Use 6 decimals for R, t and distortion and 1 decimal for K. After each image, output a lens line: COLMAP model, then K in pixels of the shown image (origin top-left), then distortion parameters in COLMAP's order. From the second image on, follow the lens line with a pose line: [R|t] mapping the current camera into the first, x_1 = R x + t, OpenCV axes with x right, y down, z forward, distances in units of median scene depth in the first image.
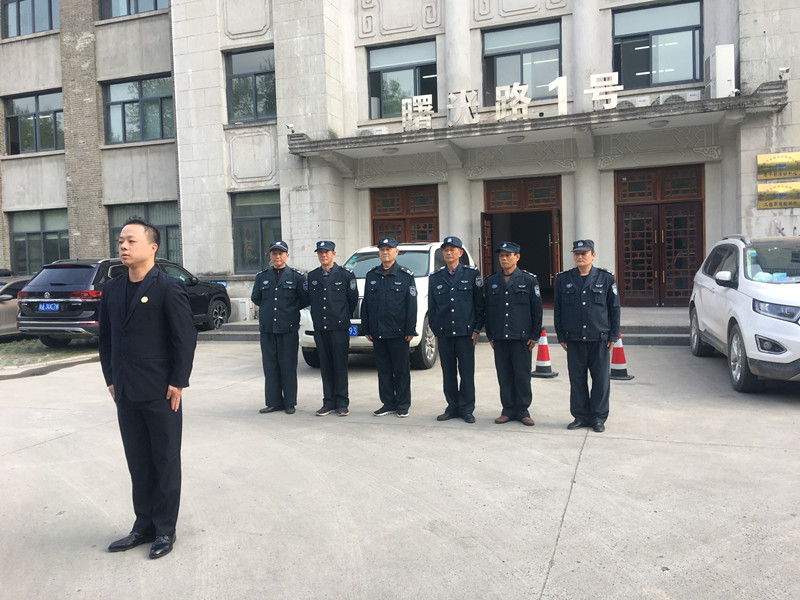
lens RADIAL K [[666.4, 0, 400.0], [0, 666.4, 300.0], [0, 0, 1]] dist [0.123454, -0.177847]
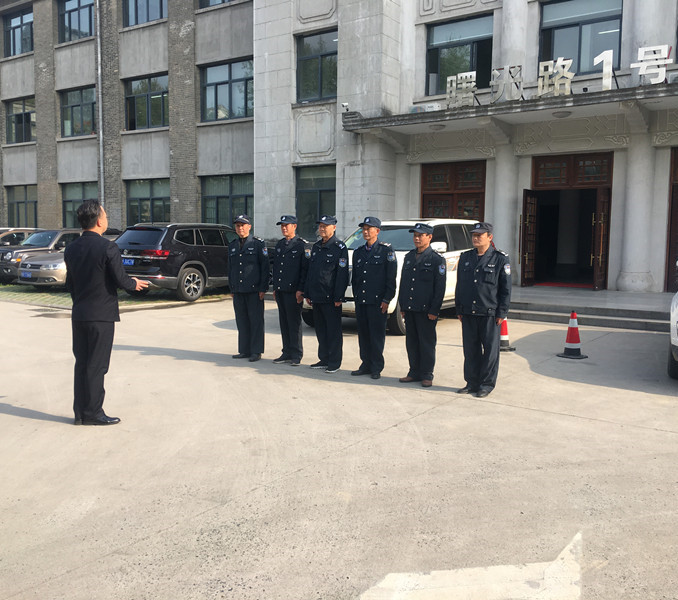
lens RADIAL K [[665.7, 0, 339.0], [0, 665.7, 300.0], [0, 0, 1]] dist [0.132885, -0.196314]
pose [[0.964108, 0.064405, -0.257579, 0.120083], [-0.052999, 0.997292, 0.050989, -0.002532], [0.260165, -0.035507, 0.964911, -0.044191]]
